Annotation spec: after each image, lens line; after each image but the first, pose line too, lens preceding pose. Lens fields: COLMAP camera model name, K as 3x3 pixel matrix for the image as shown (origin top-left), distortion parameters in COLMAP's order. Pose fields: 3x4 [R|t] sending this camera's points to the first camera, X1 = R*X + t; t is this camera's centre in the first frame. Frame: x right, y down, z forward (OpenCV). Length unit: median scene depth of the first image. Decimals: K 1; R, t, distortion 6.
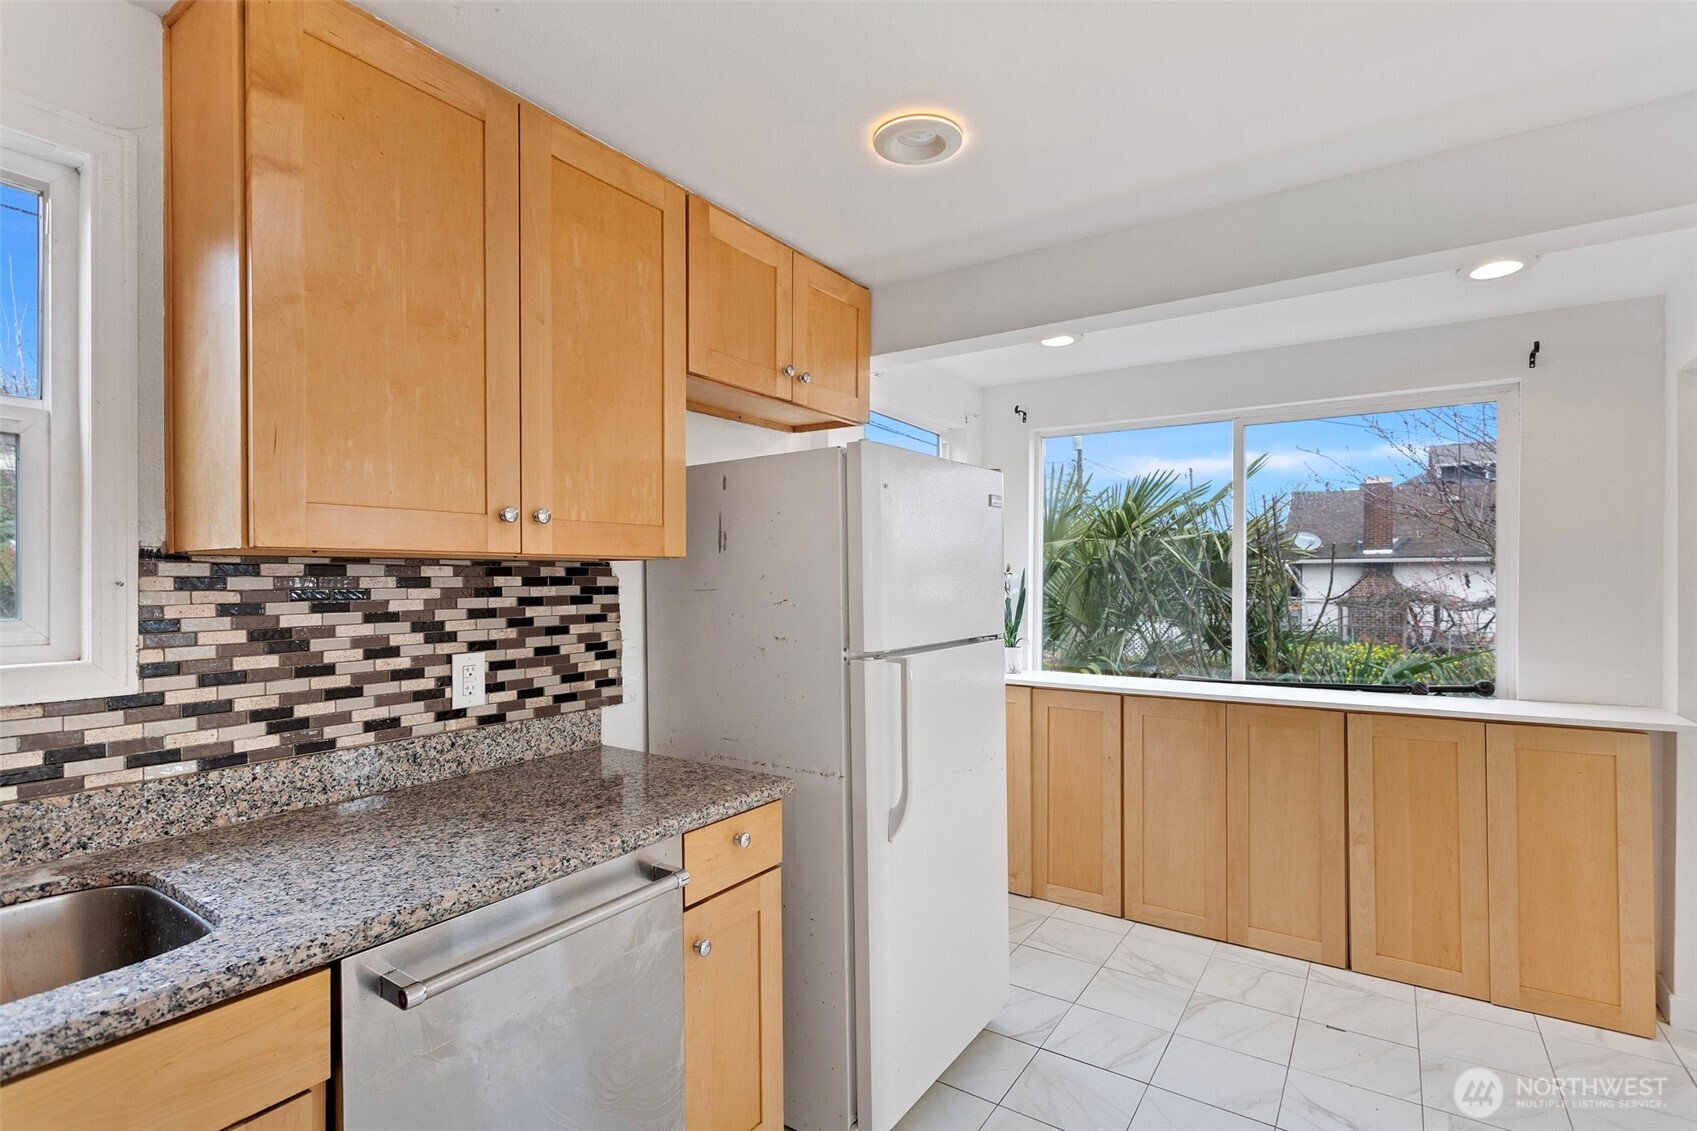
lens RADIAL K [[806.0, 0, 842.3], [0, 806.0, 577.8], [0, 0, 1]] dist [-0.014436, 0.000056]
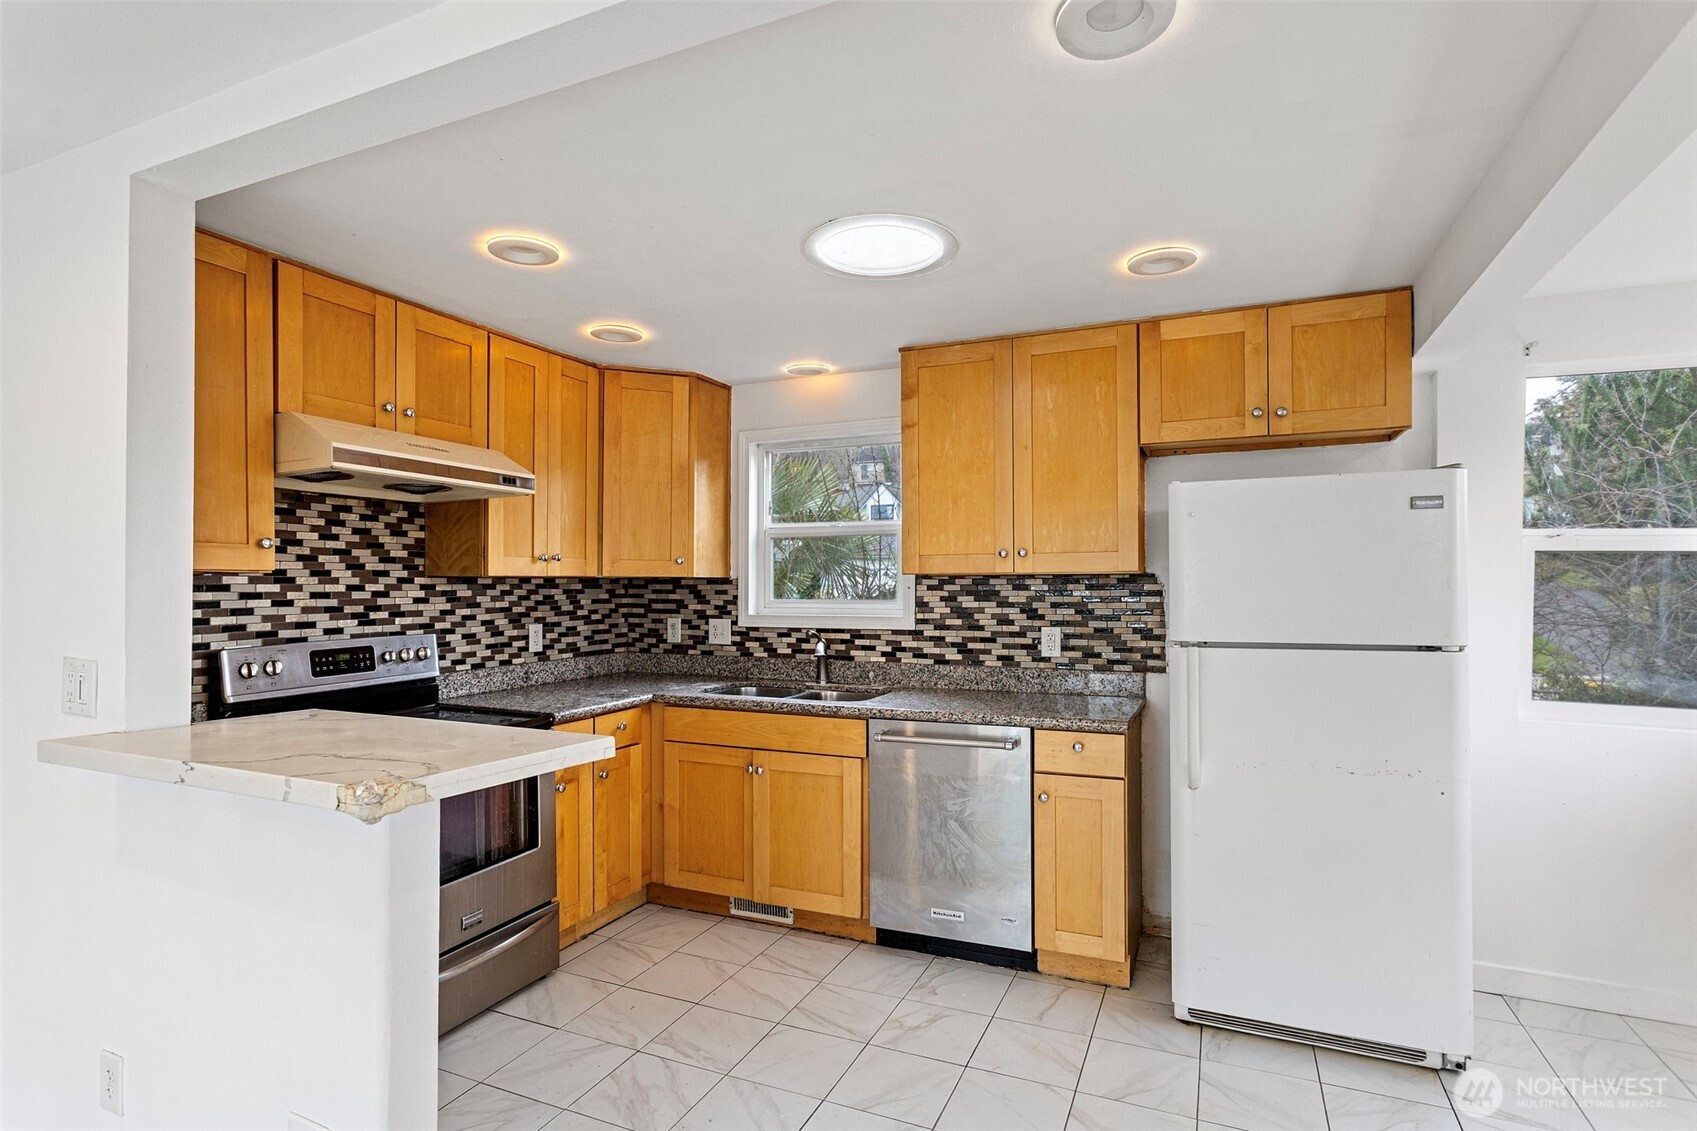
lens RADIAL K [[806.0, 0, 852.6], [0, 806.0, 576.9], [0, 0, 1]] dist [-0.014436, 0.000056]
pose [[0.177753, -0.009476, -0.984029, 1.357401], [0.002652, 0.999955, -0.009150, -0.003605], [0.984072, -0.000983, 0.177770, 0.264376]]
